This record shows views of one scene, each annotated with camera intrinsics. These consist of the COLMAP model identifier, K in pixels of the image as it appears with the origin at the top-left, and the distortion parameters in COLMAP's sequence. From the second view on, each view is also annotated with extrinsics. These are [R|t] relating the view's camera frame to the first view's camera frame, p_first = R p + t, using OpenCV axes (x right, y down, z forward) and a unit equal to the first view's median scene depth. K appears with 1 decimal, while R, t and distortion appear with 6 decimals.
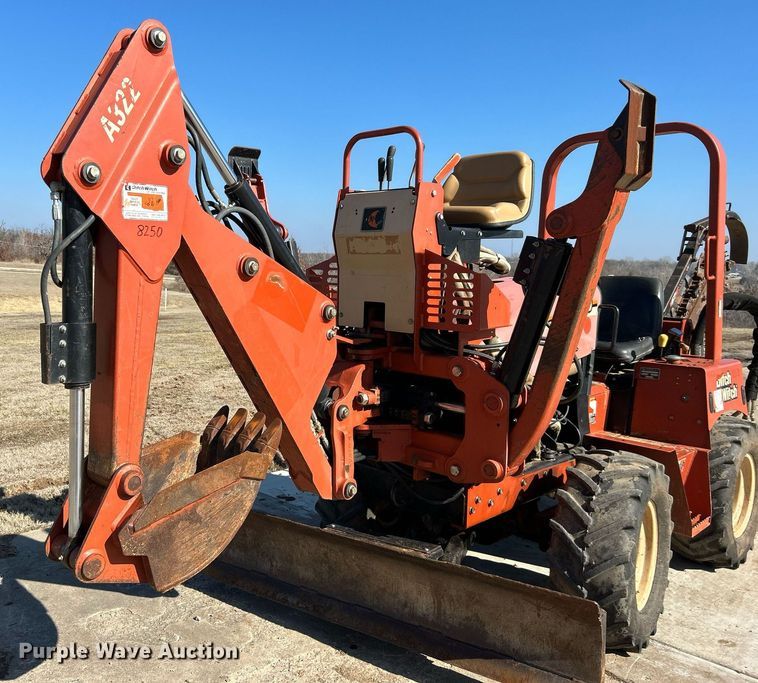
lens RADIAL K [[720.0, 0, 279.8], [0, 720.0, 324.8], [0, 0, 1]] dist [0.096182, -0.105254]
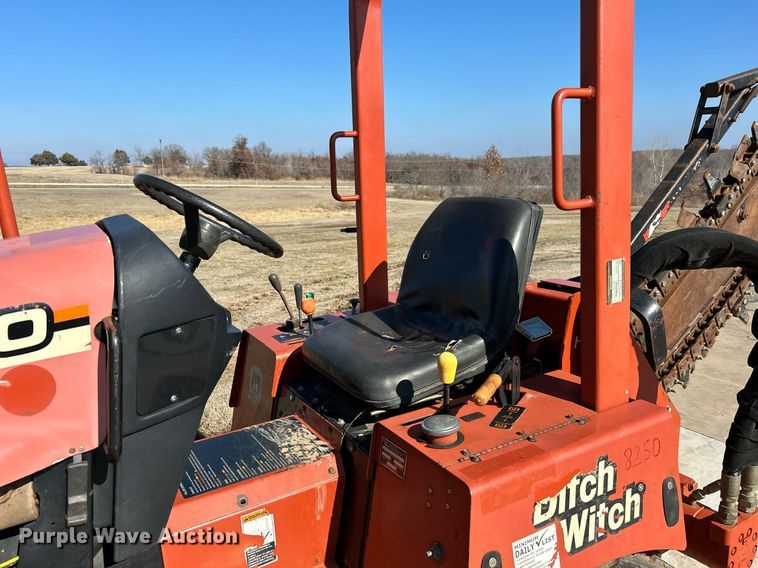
lens RADIAL K [[578.1, 0, 379.0], [0, 578.1, 284.0], [0, 0, 1]] dist [0.072564, -0.069707]
pose [[0.976759, -0.019791, -0.213427, 0.799877], [0.042496, 0.993843, 0.102326, -0.084509], [0.210088, -0.109018, 0.971585, 0.990037]]
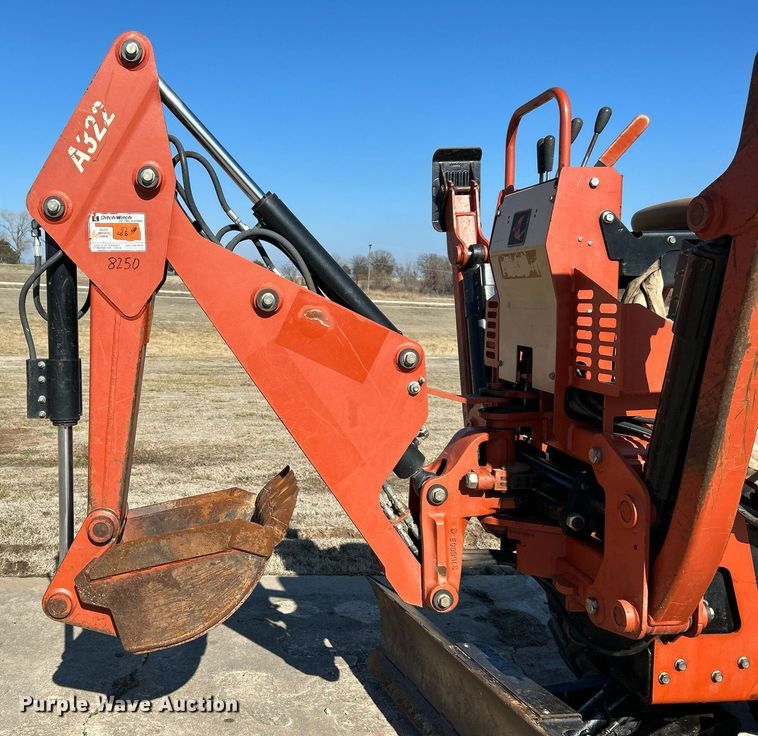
lens RADIAL K [[789.4, 0, 236.4], [0, 789.4, 381.4], [0, 0, 1]] dist [0.104580, -0.148884]
pose [[0.760028, 0.048674, -0.648065, 0.446793], [-0.038687, 0.998812, 0.029646, -0.010487], [0.648738, 0.002540, 0.761008, 0.239668]]
